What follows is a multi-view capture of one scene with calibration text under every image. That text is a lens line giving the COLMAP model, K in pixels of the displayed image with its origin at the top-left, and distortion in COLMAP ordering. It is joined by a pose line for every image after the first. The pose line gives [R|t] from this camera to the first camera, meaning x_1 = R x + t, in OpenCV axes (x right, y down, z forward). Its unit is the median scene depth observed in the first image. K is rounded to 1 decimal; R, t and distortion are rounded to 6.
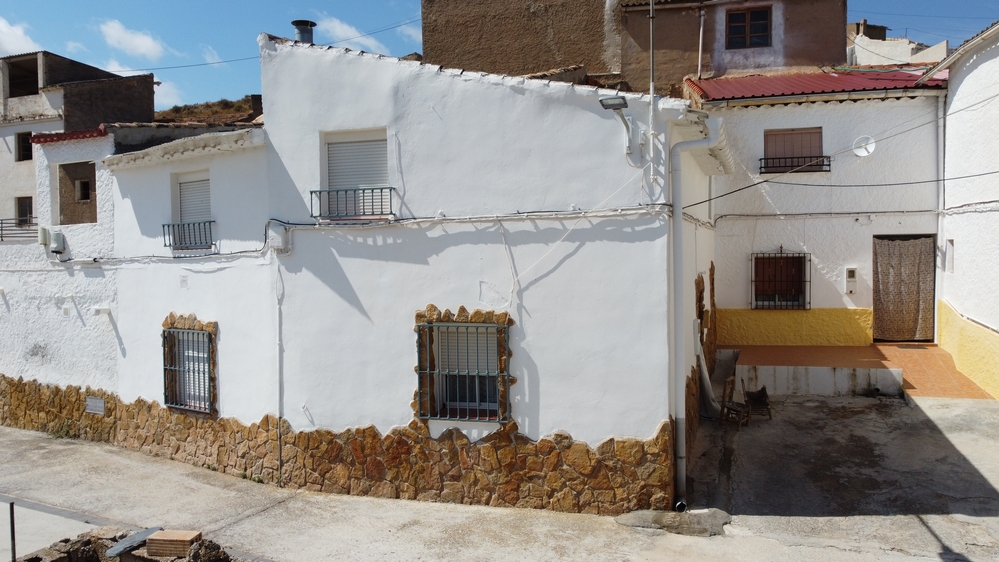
lens RADIAL K [[756.8, 0, 498.1], [0, 756.8, 280.4], [0, 0, 1]] dist [0.002319, -0.005419]
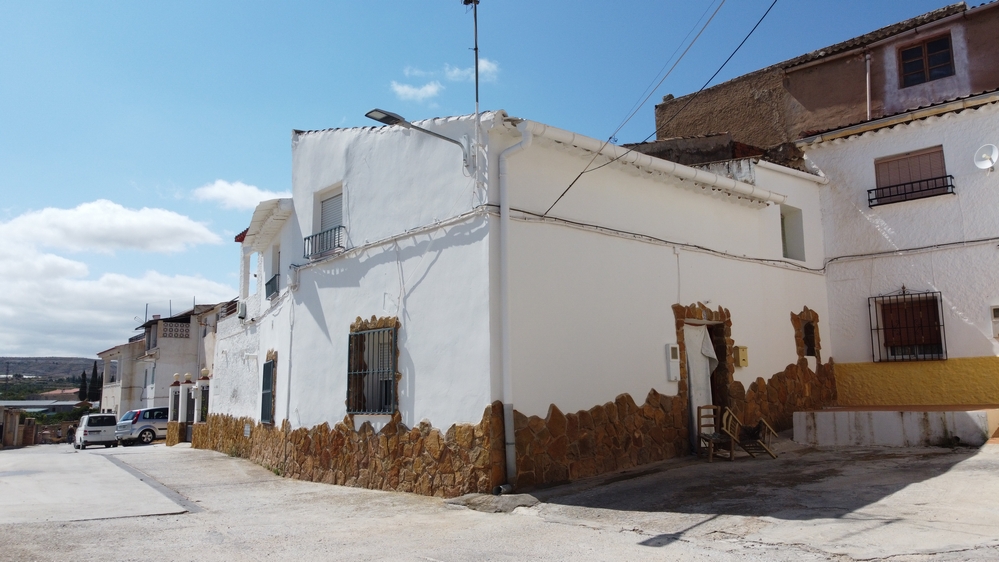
lens RADIAL K [[756.8, 0, 498.1], [0, 756.8, 280.4], [0, 0, 1]] dist [0.002319, -0.005419]
pose [[0.864630, -0.076261, -0.496588, 0.657108], [-0.014995, 0.984056, -0.177228, 0.172487], [0.502186, 0.160683, 0.849700, 0.076928]]
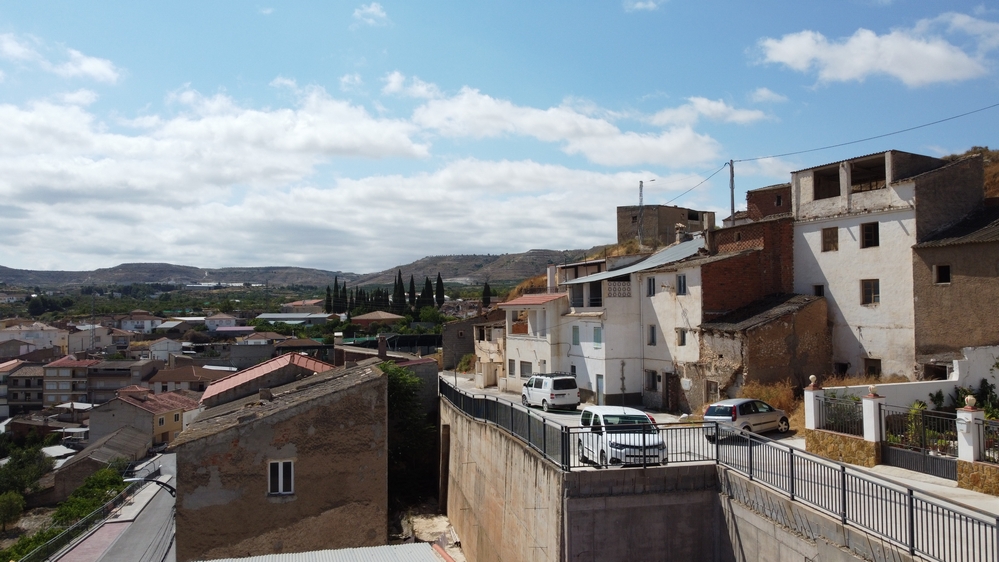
lens RADIAL K [[756.8, 0, 498.1], [0, 756.8, 280.4], [0, 0, 1]] dist [0.002319, -0.005419]
pose [[0.725257, -0.019414, -0.688205, -0.796589], [-0.019050, 0.998654, -0.048247, -0.138539], [0.688215, 0.048102, 0.723911, -0.642571]]
